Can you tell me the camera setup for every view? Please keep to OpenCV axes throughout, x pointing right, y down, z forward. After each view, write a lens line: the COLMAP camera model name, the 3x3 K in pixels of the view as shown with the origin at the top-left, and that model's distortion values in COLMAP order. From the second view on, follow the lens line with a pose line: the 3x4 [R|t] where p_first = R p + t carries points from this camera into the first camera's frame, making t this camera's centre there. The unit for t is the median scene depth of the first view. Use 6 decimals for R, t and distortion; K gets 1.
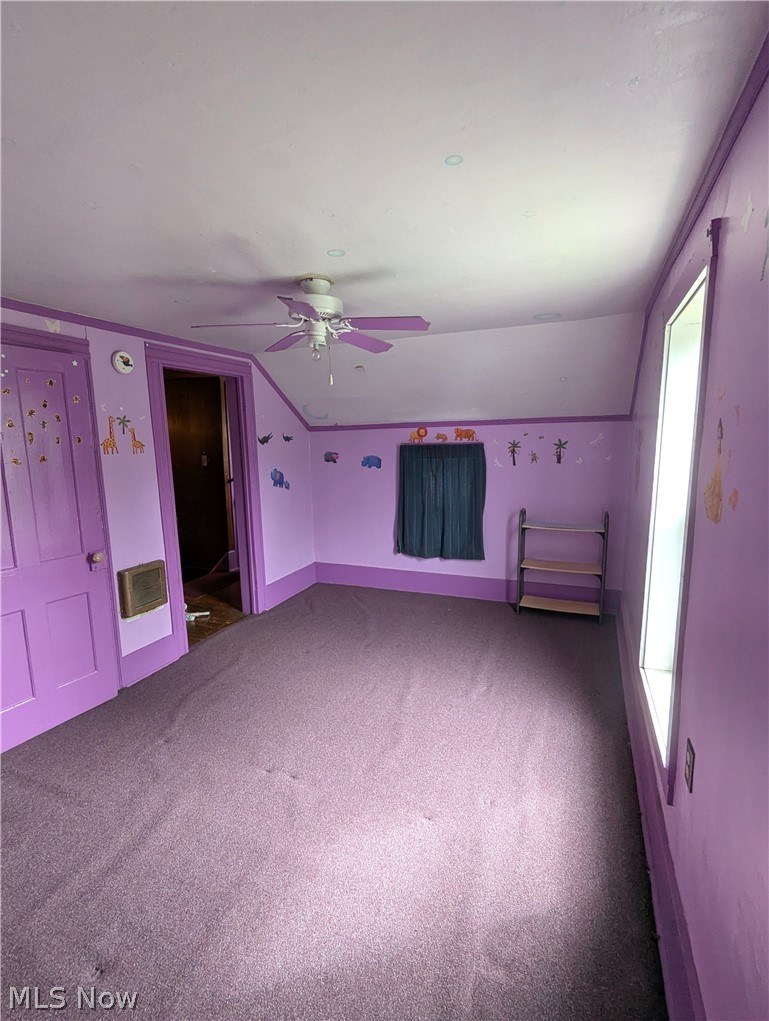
lens RADIAL K [[482.1, 0, 387.3], [0, 482.1, 512.7], [0, 0, 1]] dist [-0.000564, 0.000288]
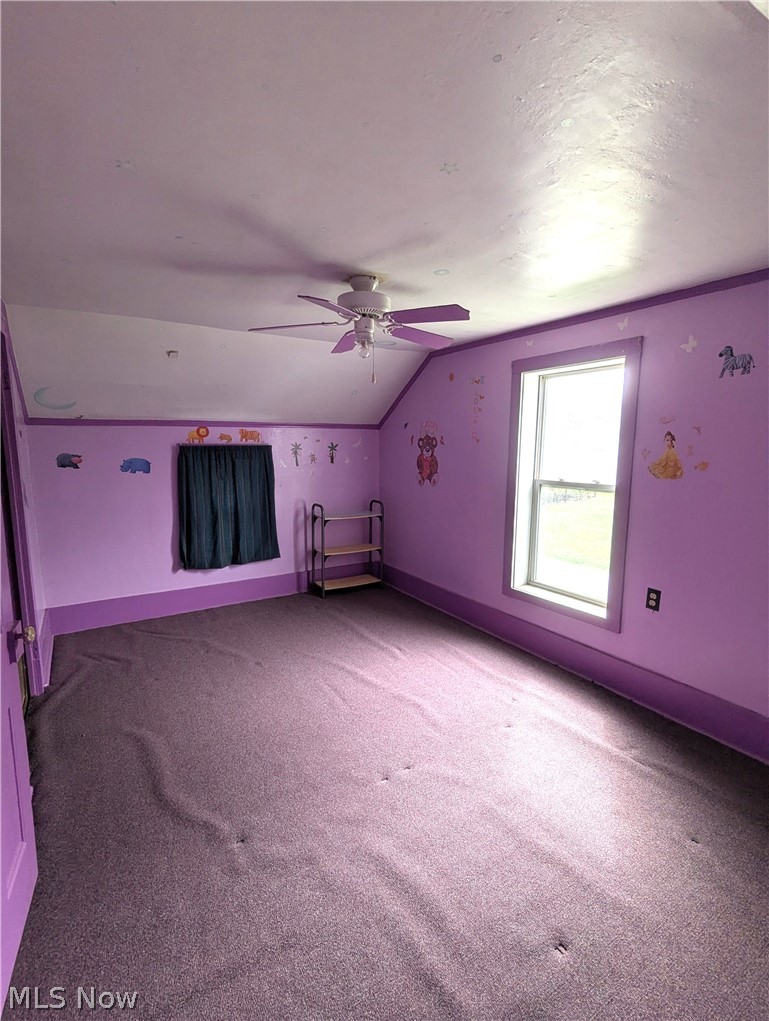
lens RADIAL K [[482.1, 0, 385.0], [0, 482.1, 512.7], [0, 0, 1]] dist [-0.000564, 0.000288]
pose [[0.583424, -0.097013, 0.806353, -0.488883], [0.108025, 0.993288, 0.041344, -0.016029], [-0.804951, 0.062985, 0.589988, 0.199845]]
